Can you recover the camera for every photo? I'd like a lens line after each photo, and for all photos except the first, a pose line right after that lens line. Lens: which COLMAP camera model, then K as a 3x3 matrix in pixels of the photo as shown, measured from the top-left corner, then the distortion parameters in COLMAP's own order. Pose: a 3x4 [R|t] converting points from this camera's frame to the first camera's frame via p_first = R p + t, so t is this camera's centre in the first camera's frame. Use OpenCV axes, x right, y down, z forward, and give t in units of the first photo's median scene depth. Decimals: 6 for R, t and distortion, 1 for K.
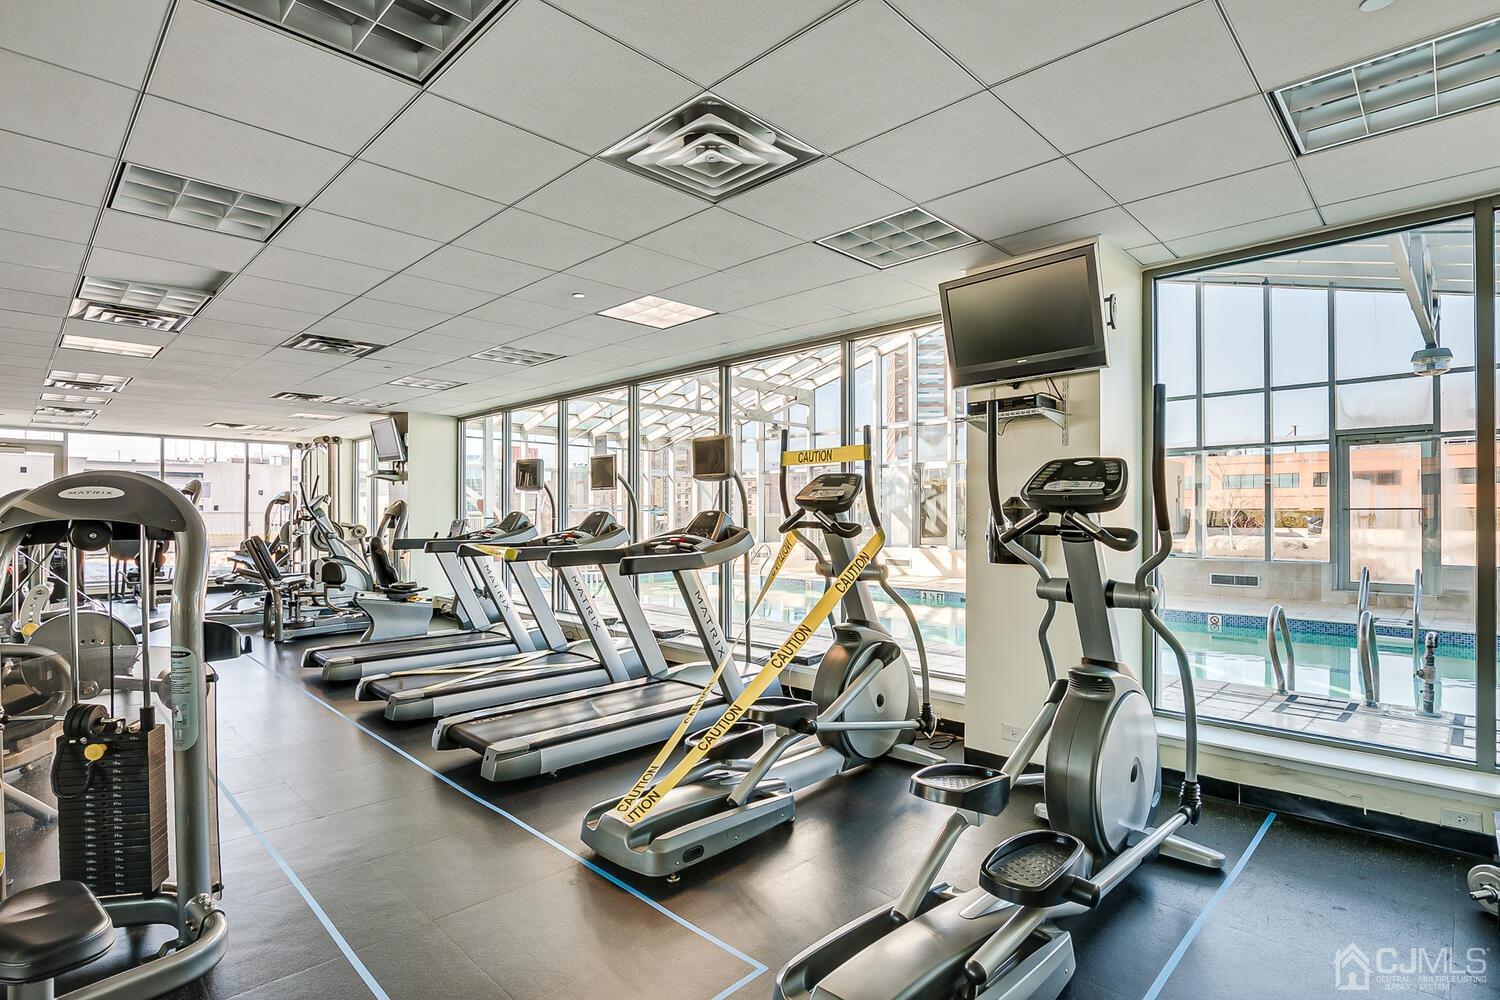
lens RADIAL K [[742.4, 0, 748.2], [0, 742.4, 505.3], [0, 0, 1]] dist [-0.020020, -0.000141]
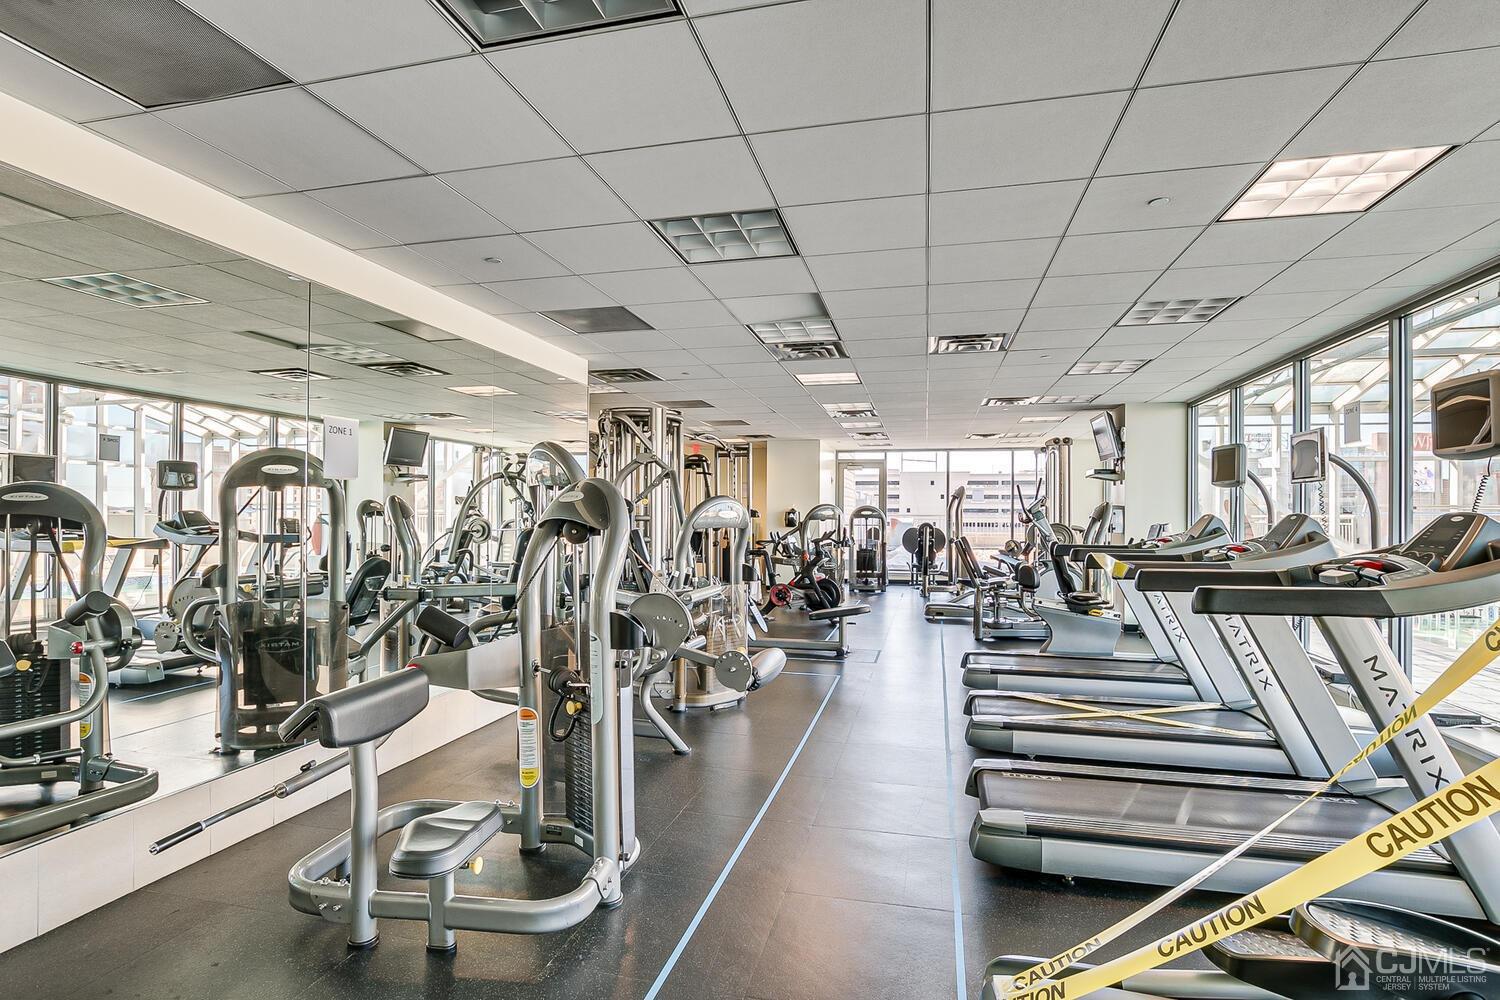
lens RADIAL K [[742.4, 0, 748.4], [0, 742.4, 511.3], [0, 0, 1]] dist [-0.020020, -0.000141]
pose [[0.508556, -0.000666, -0.861029, 0.114838], [0.003485, 0.999993, 0.001285, 0.002696], [0.861022, -0.003654, 0.508554, 0.220280]]
